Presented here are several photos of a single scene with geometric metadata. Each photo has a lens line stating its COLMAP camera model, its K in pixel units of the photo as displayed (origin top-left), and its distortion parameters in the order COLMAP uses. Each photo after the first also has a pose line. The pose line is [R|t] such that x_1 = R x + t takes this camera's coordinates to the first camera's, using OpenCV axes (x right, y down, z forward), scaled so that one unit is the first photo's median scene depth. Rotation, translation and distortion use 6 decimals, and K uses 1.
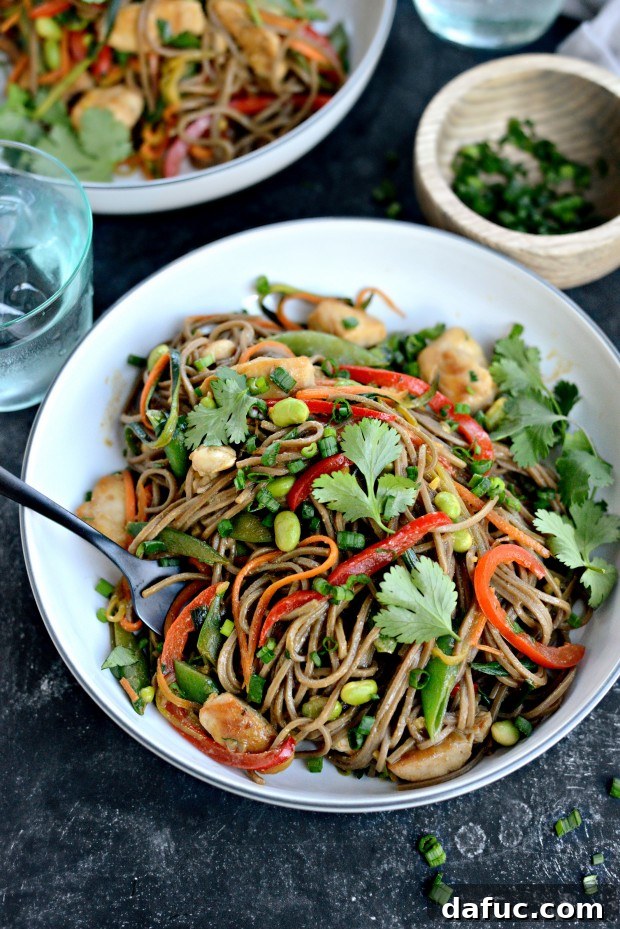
lens RADIAL K [[1514.2, 0, 307.3], [0, 1514.2, 469.0], [0, 0, 1]] dist [-0.184849, 0.000000]
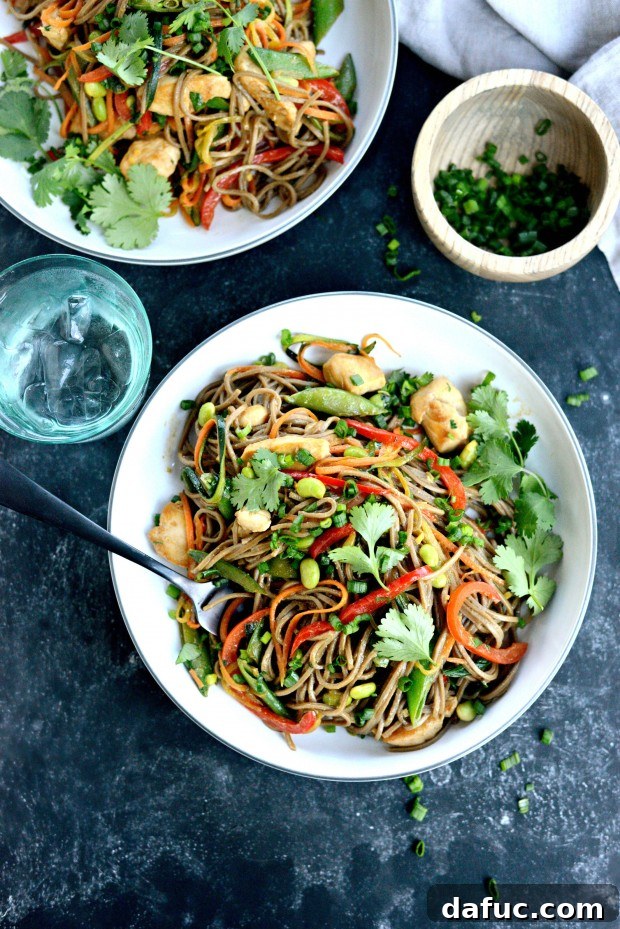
lens RADIAL K [[1514.2, 0, 312.7], [0, 1514.2, 466.1], [0, 0, 1]] dist [-0.184849, 0.000000]
pose [[0.999967, -0.007852, -0.001906, -0.007348], [0.008012, 0.932941, 0.359941, -0.538042], [-0.001048, -0.359944, 0.932973, -0.225595]]
